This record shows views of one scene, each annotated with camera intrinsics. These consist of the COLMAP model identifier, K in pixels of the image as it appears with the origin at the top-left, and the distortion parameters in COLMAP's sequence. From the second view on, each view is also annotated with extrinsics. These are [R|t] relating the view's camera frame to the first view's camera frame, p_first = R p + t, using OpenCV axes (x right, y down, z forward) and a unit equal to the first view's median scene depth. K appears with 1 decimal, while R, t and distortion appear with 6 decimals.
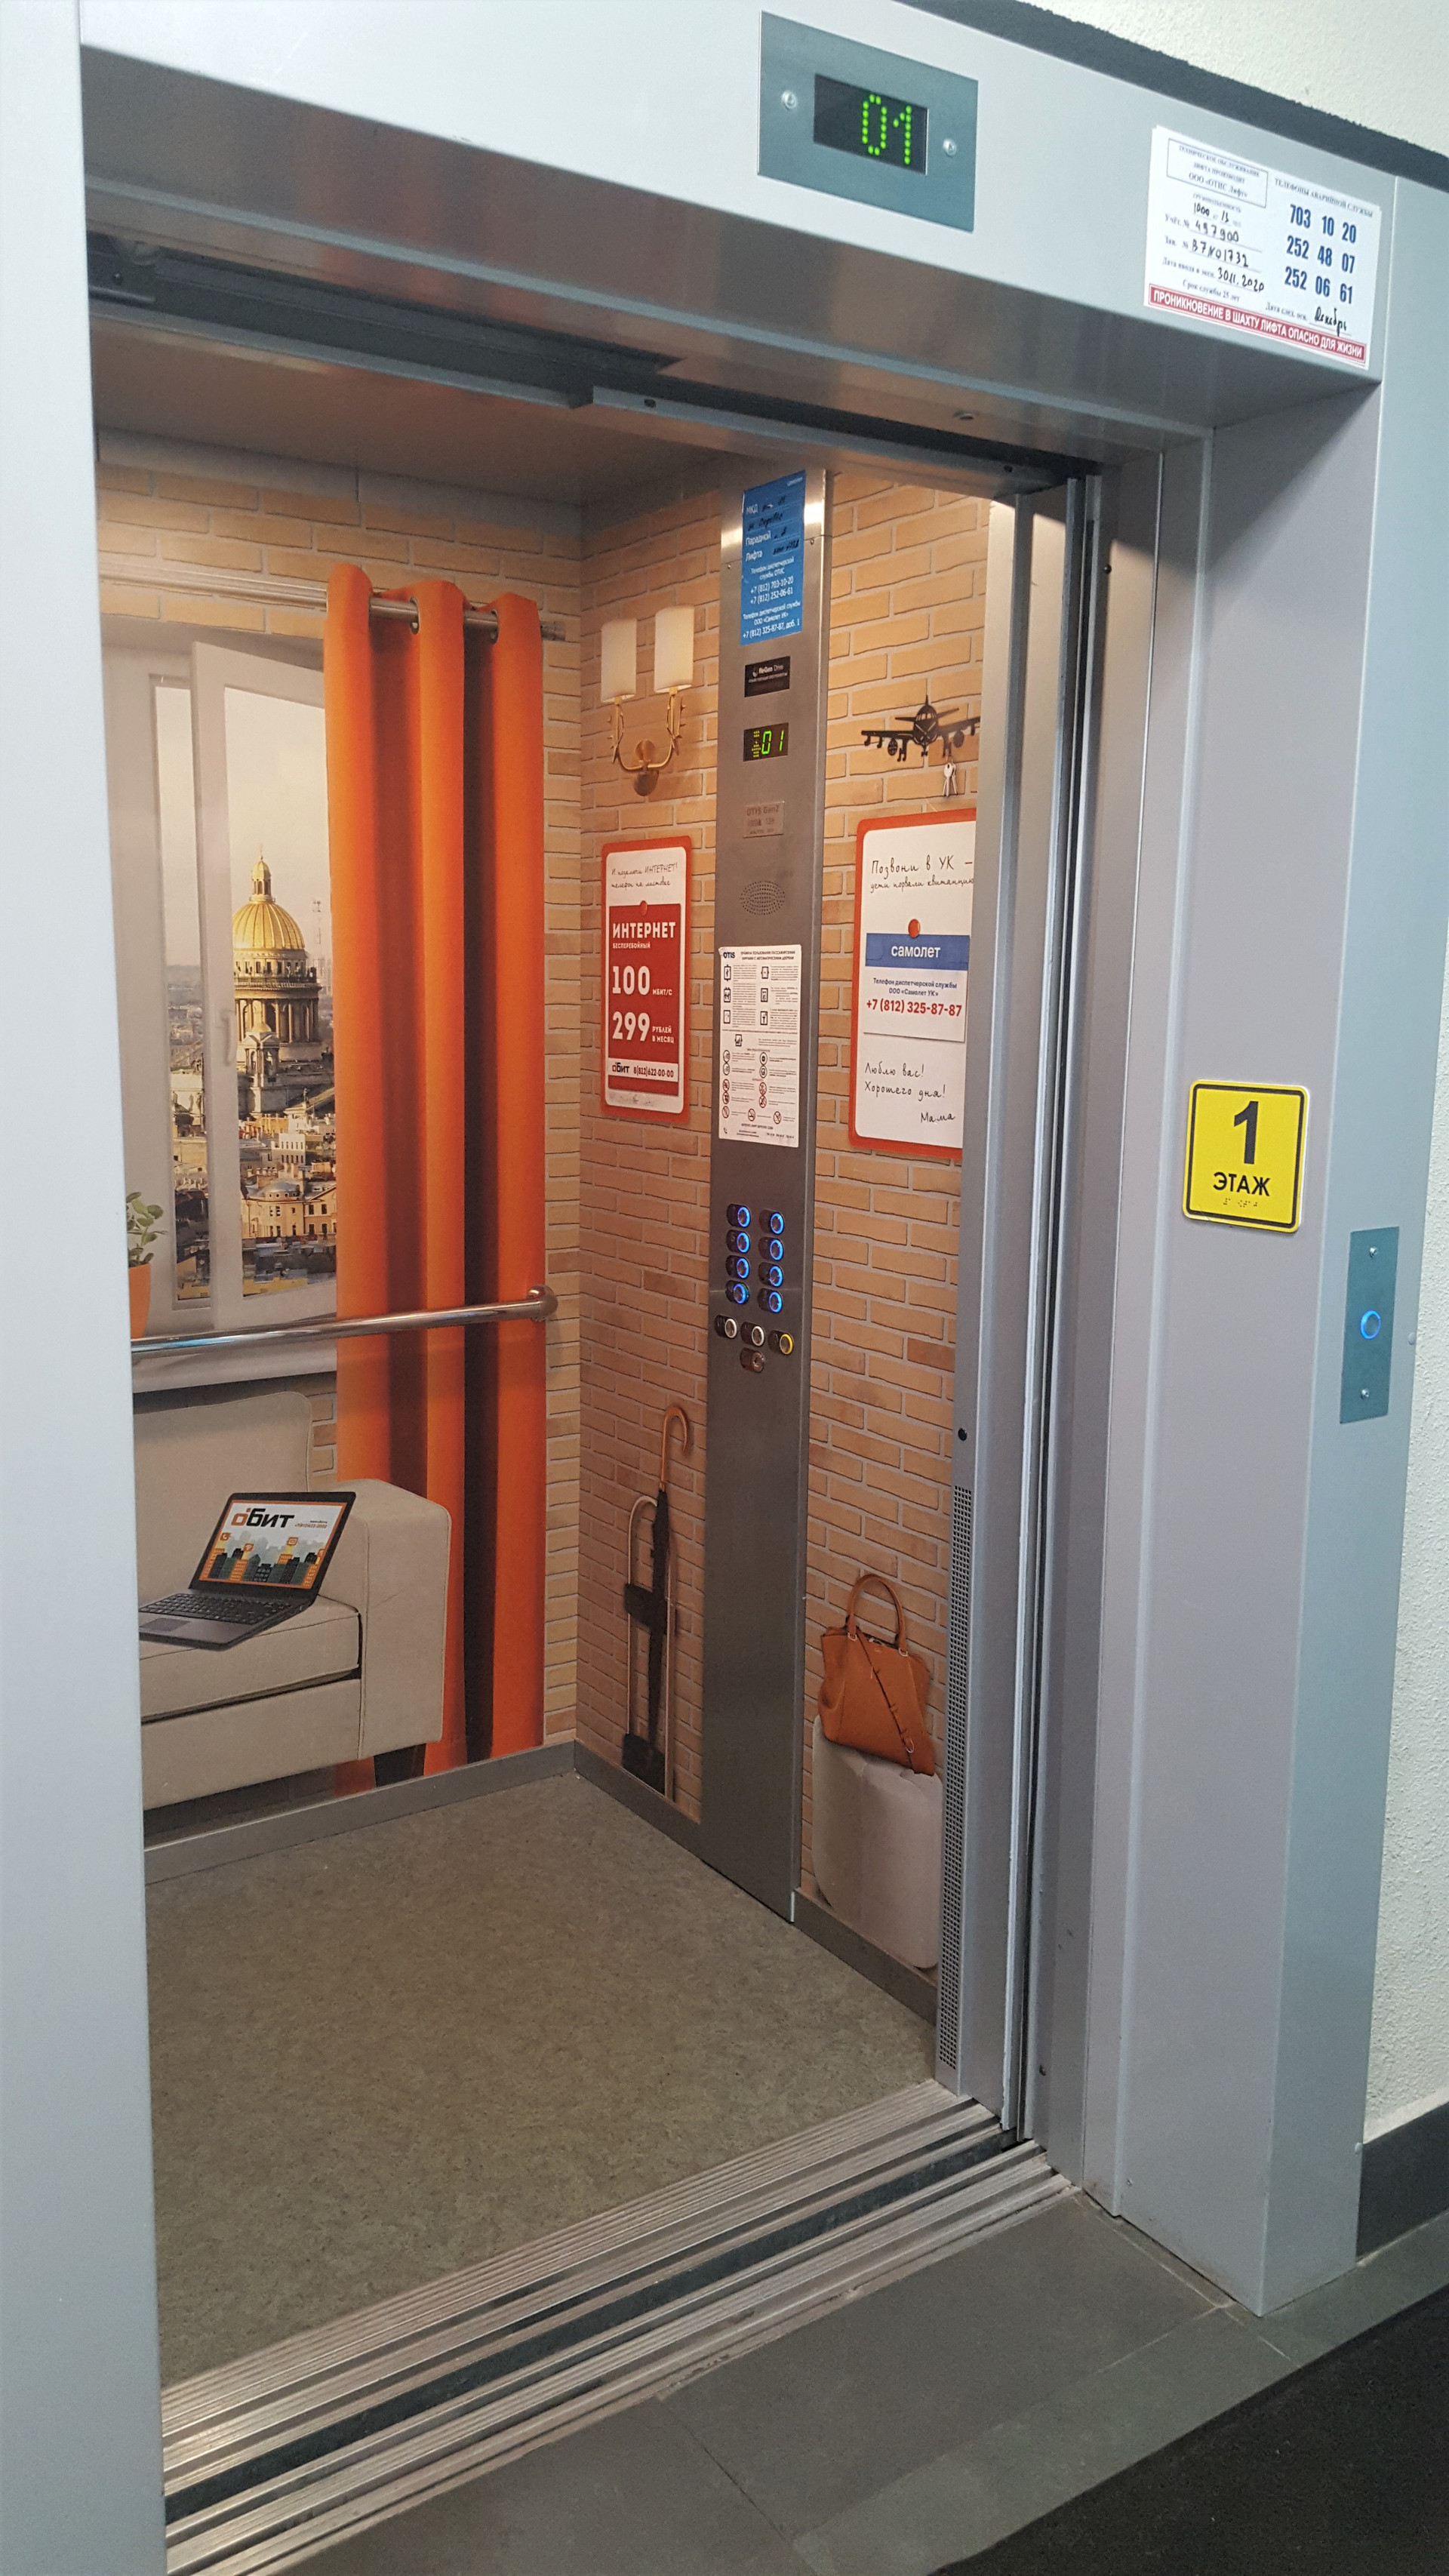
lens RADIAL K [[1904.6, 0, 717.2], [0, 1904.6, 1277.1], [0, 0, 1]] dist [0.006877, -0.000685]
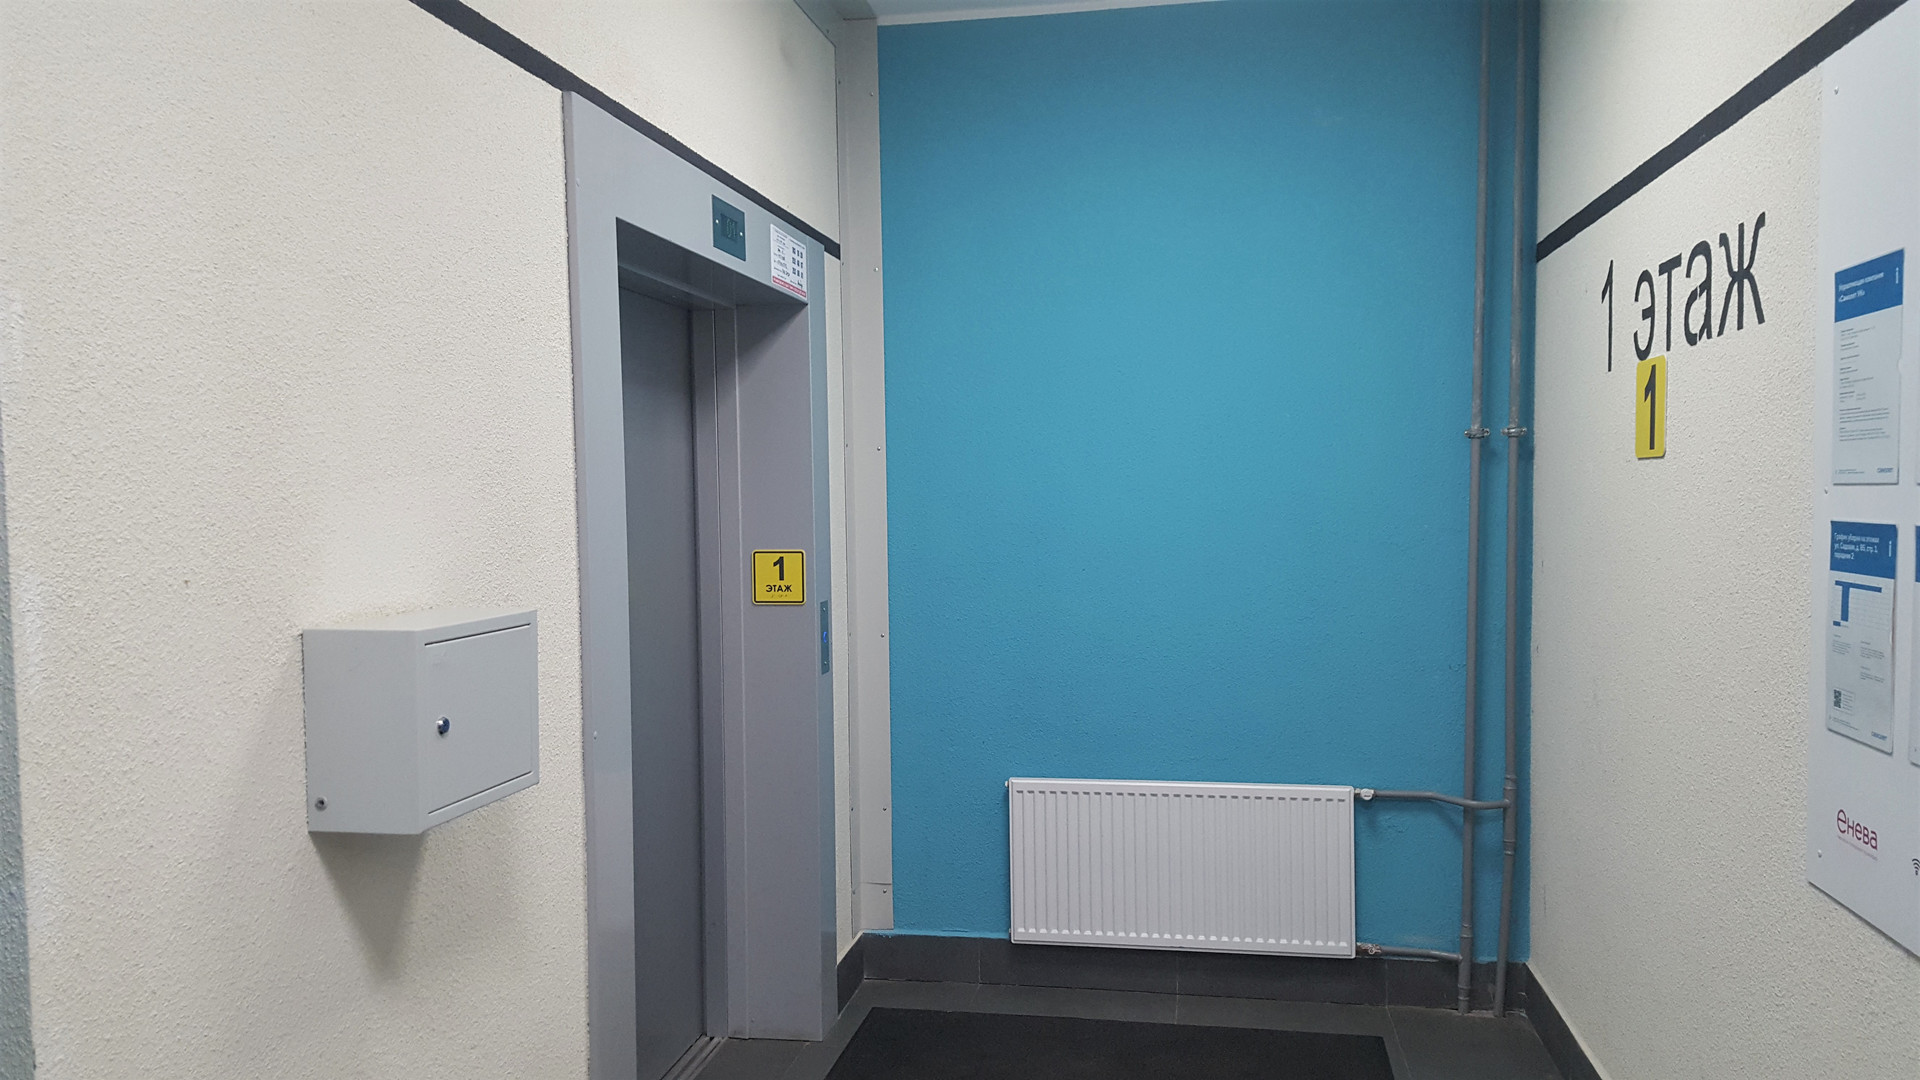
lens RADIAL K [[1419.6, 0, 962.7], [0, 1419.6, 544.4], [0, 0, 1]] dist [0.006877, -0.000685]
pose [[0.668317, -0.051125, 0.742117, -1.005153], [0.136307, 0.989161, -0.054608, 0.032058], [-0.731281, 0.137651, 0.668042, -0.494841]]
